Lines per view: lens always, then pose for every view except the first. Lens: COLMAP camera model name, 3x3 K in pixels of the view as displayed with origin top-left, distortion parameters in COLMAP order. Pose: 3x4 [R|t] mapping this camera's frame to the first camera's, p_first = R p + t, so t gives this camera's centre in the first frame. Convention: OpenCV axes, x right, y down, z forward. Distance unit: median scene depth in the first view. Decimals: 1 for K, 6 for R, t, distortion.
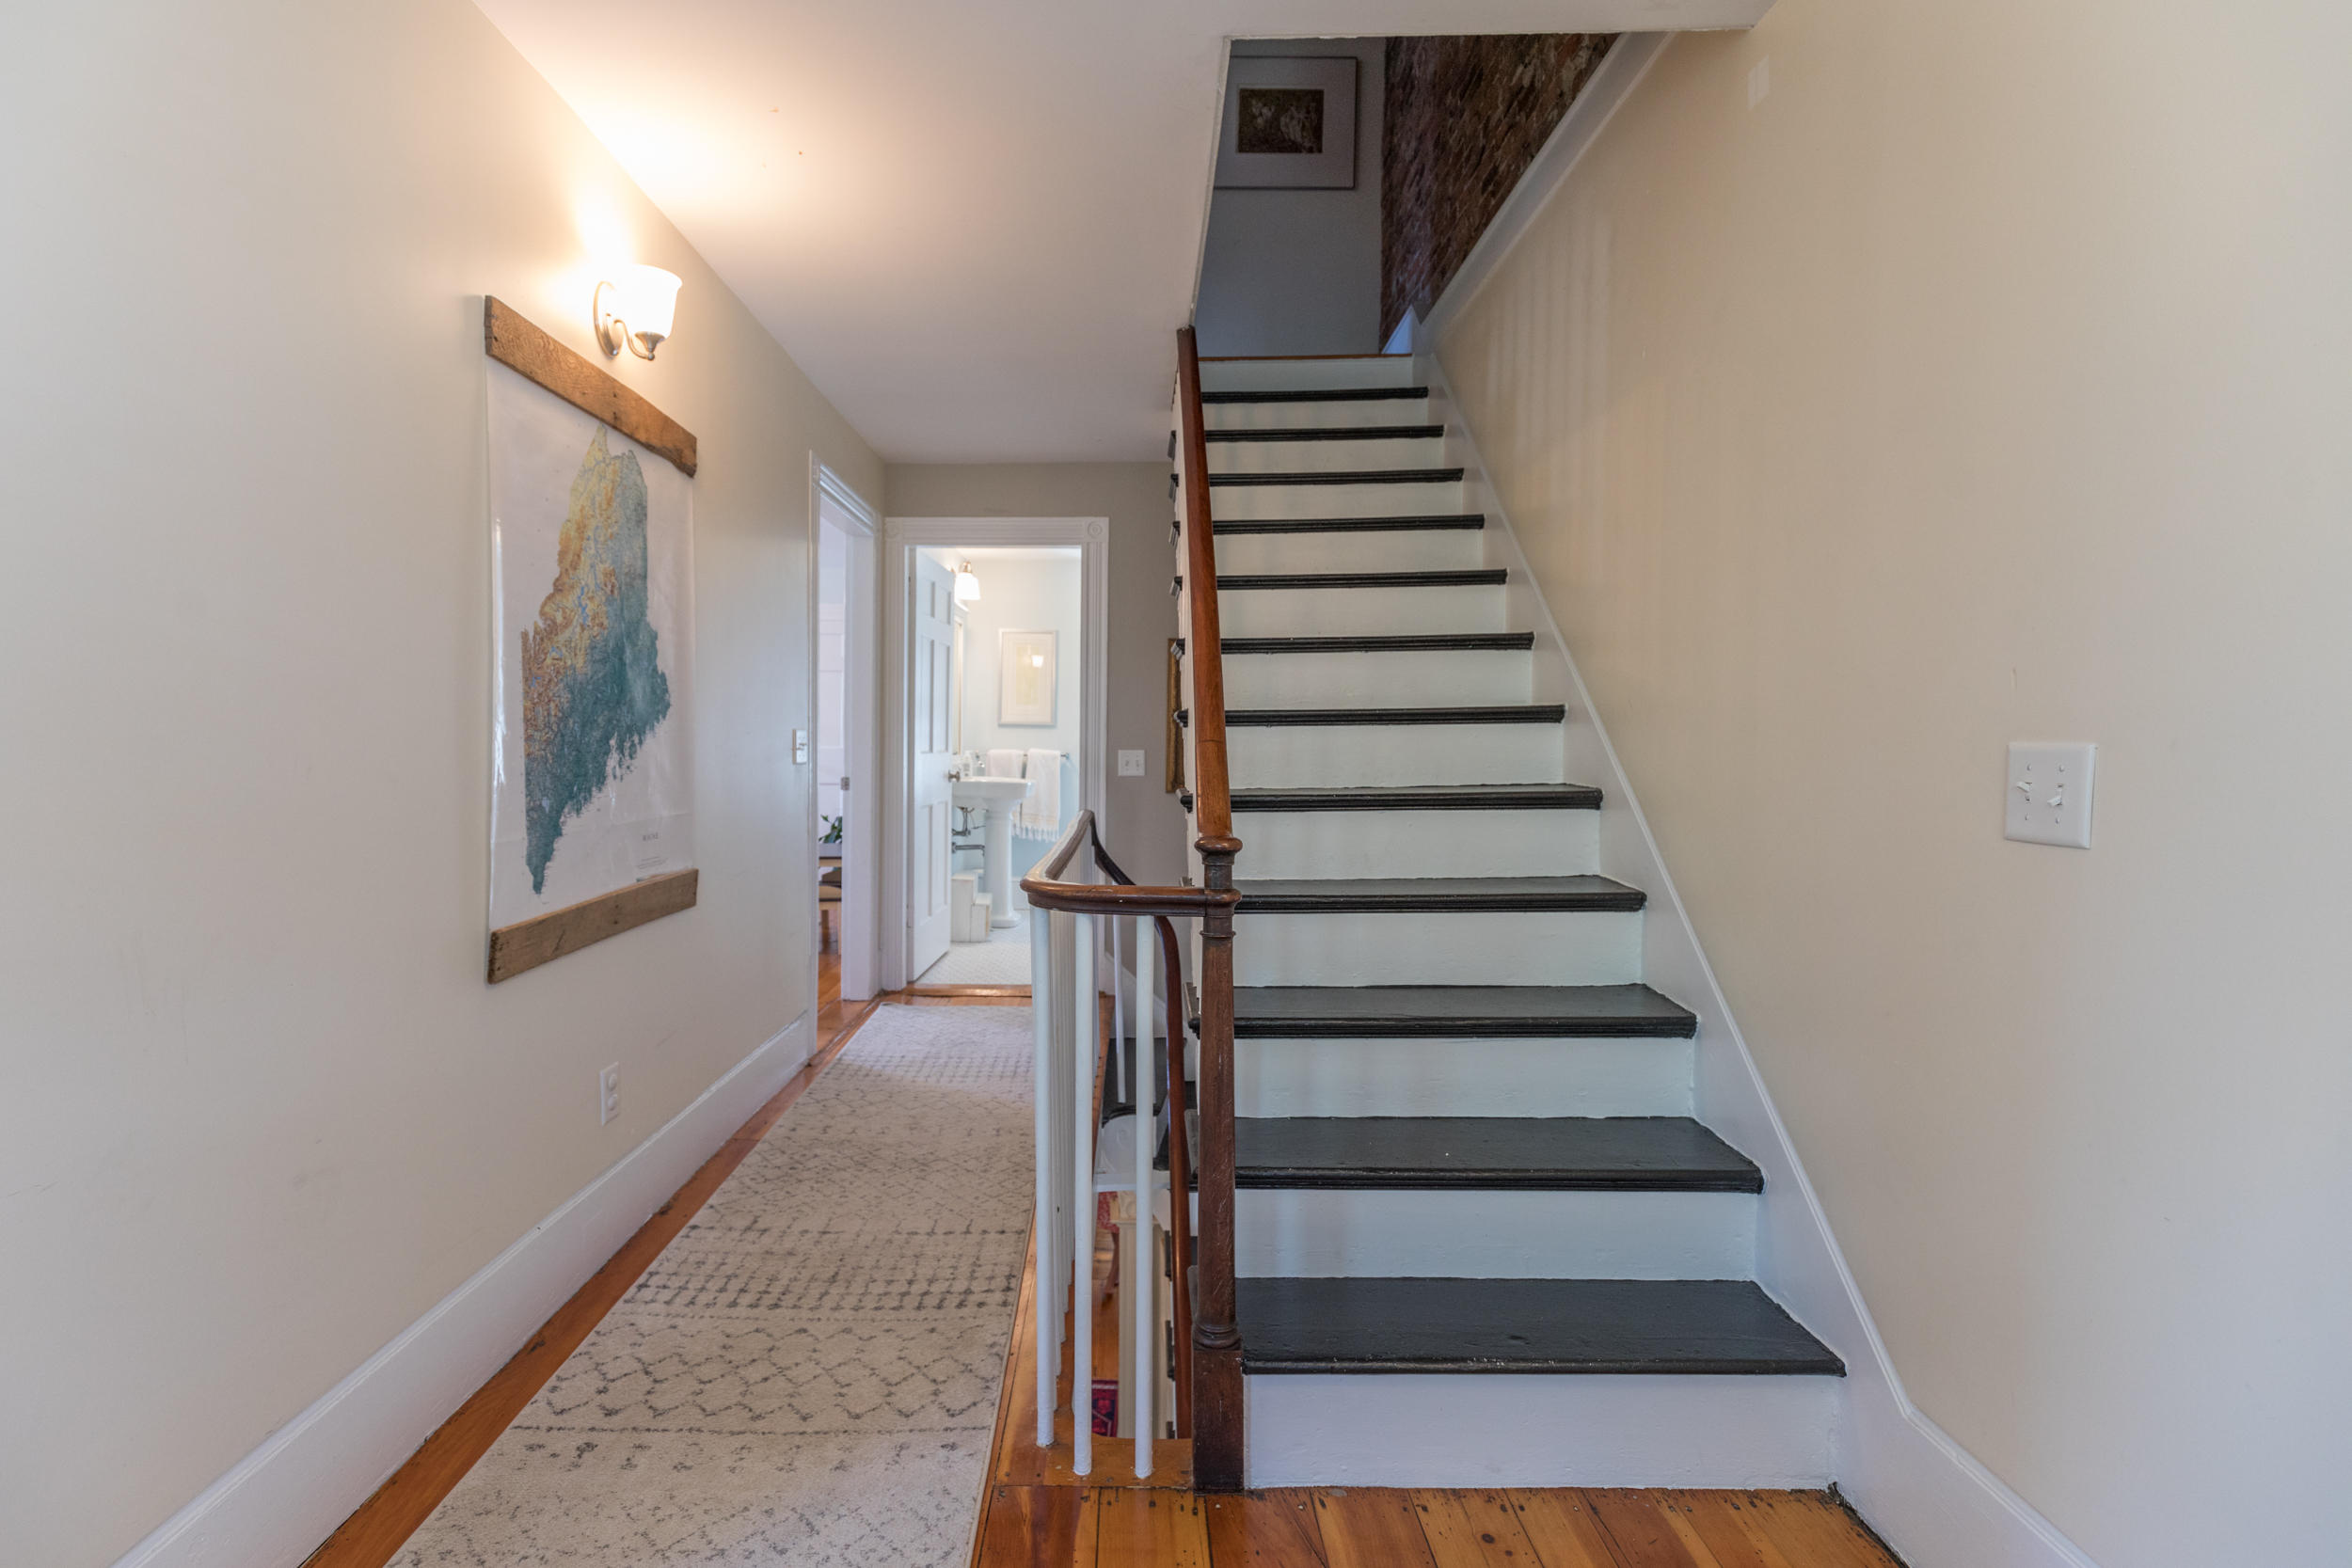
lens RADIAL K [[1101.5, 0, 1158.6], [0, 1101.5, 774.8], [0, 0, 1]] dist [0.004000, 0.000472]
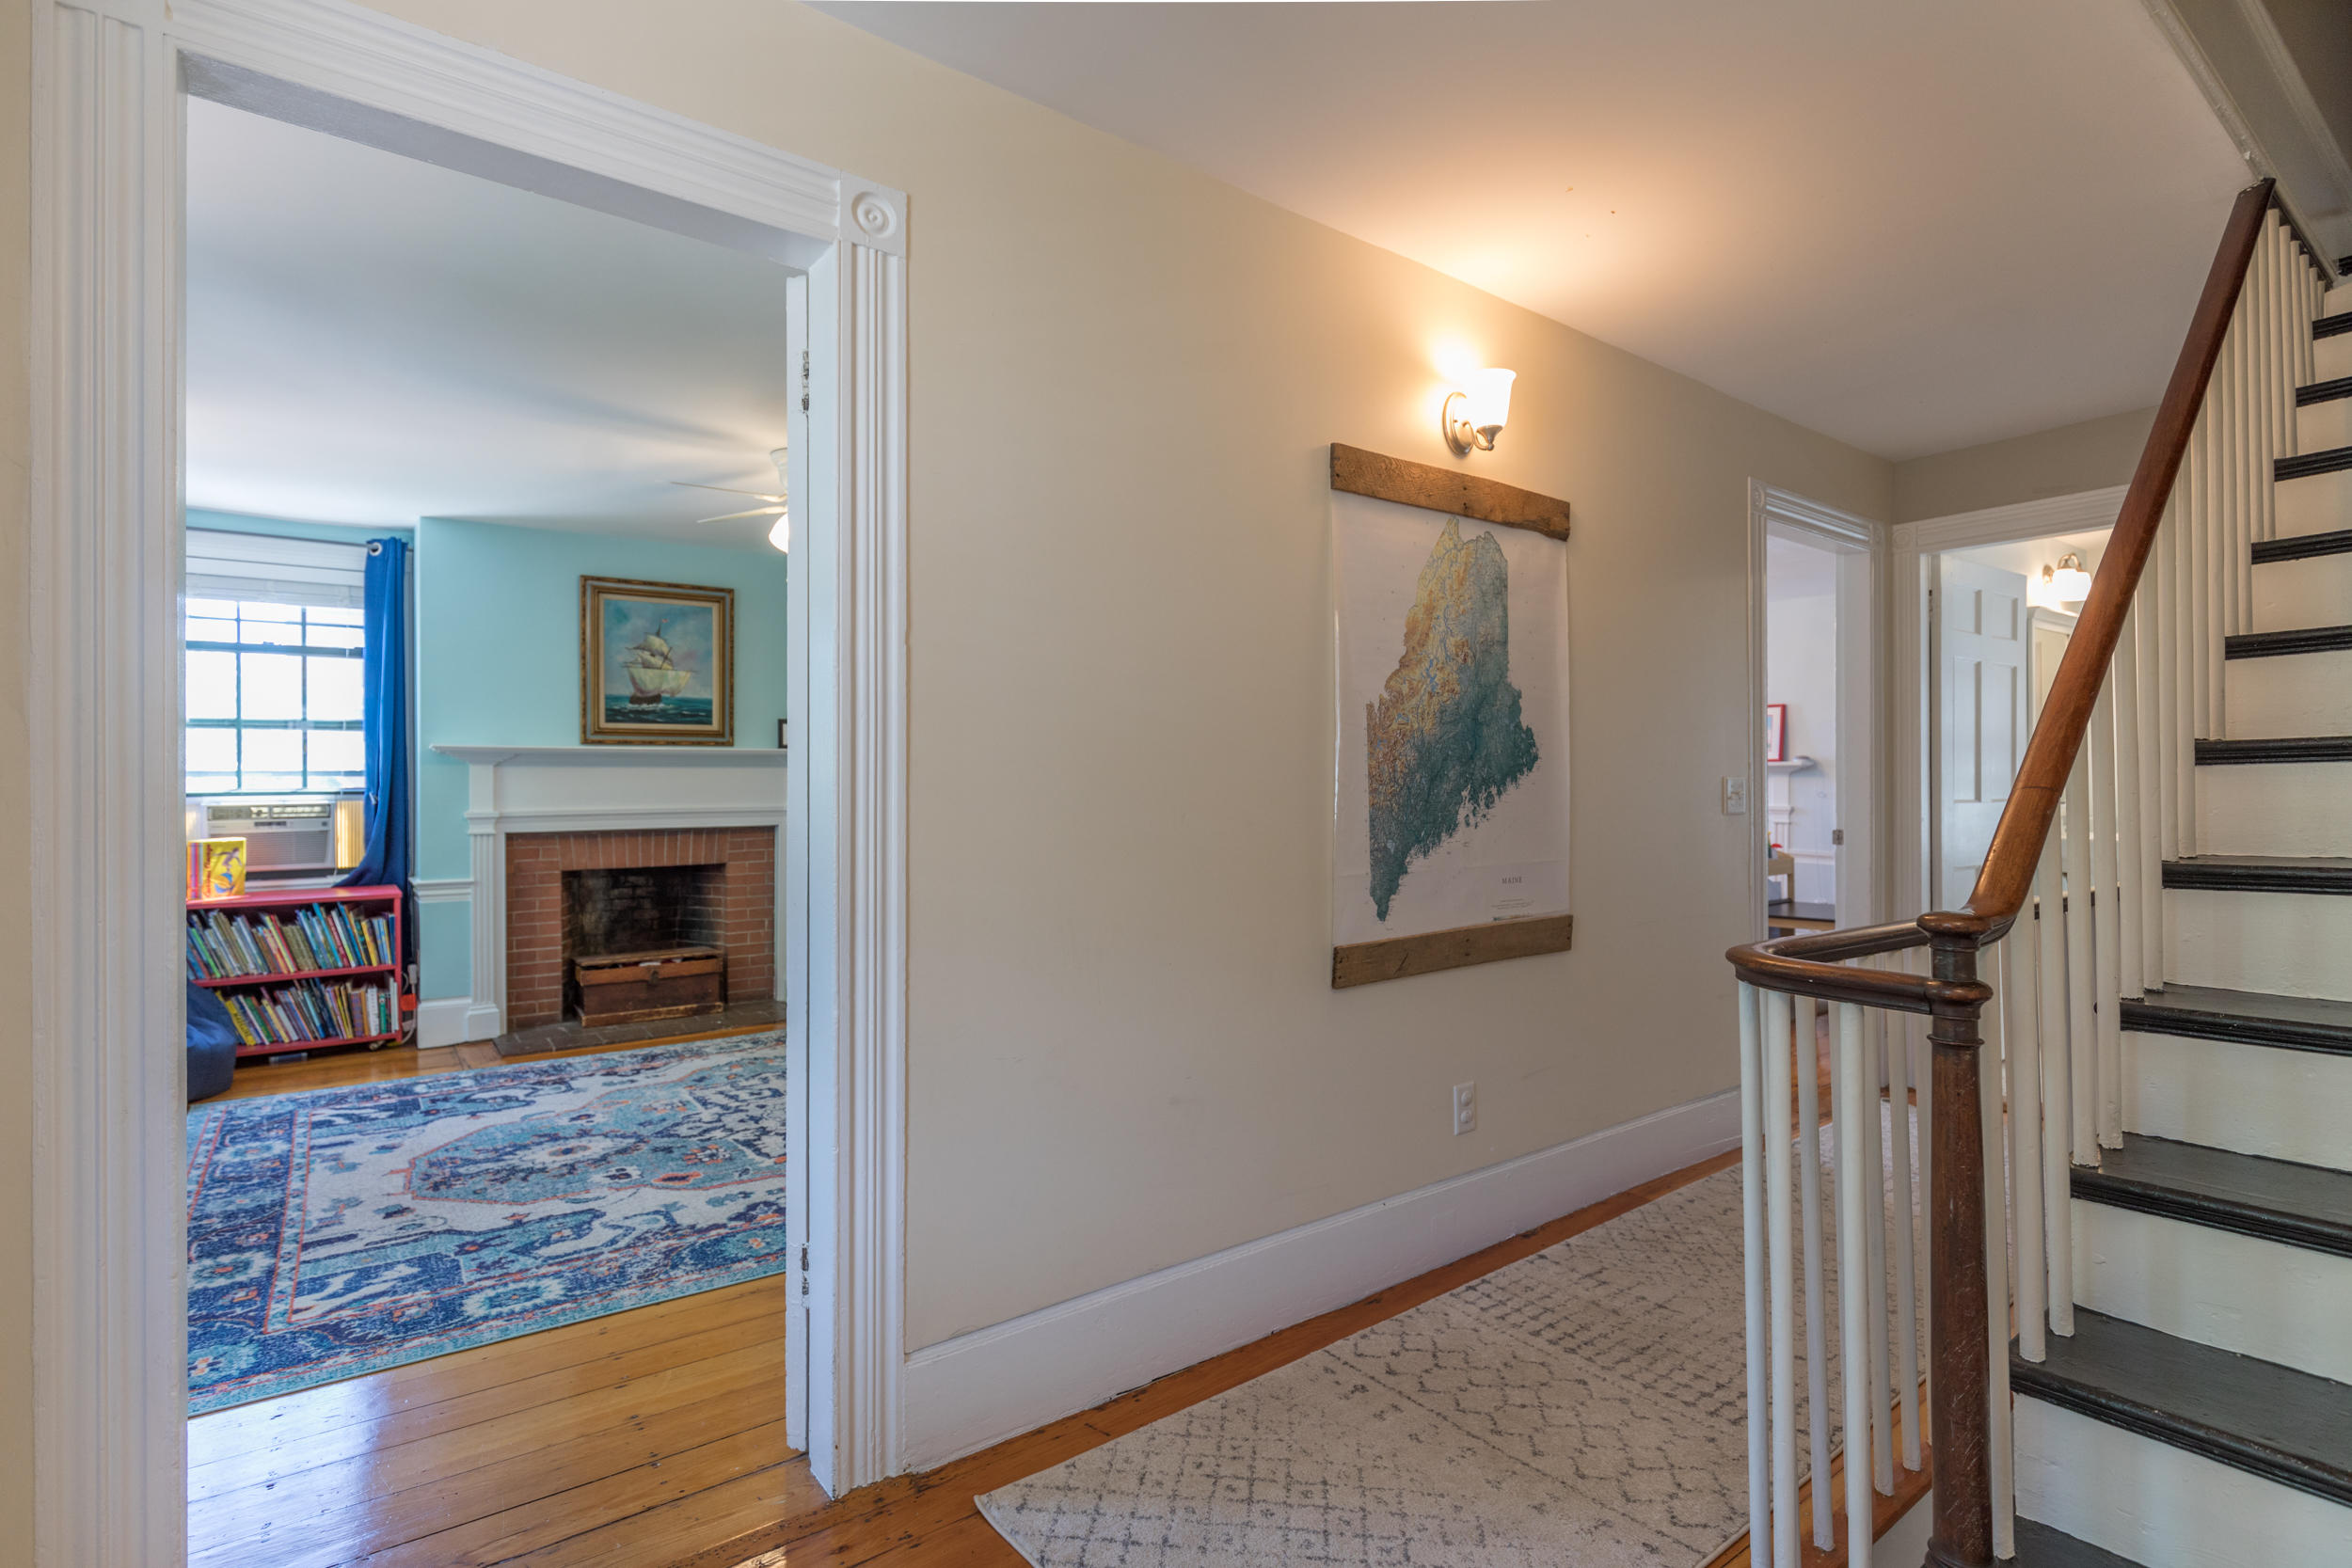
lens RADIAL K [[1165.4, 0, 1190.9], [0, 1165.4, 779.8], [0, 0, 1]] dist [0.001714, 0.000353]
pose [[0.605588, -0.014087, -0.795654, 0.308049], [-0.016246, 0.999416, -0.030059, -0.003508], [0.795613, 0.031130, 0.605005, 0.061903]]
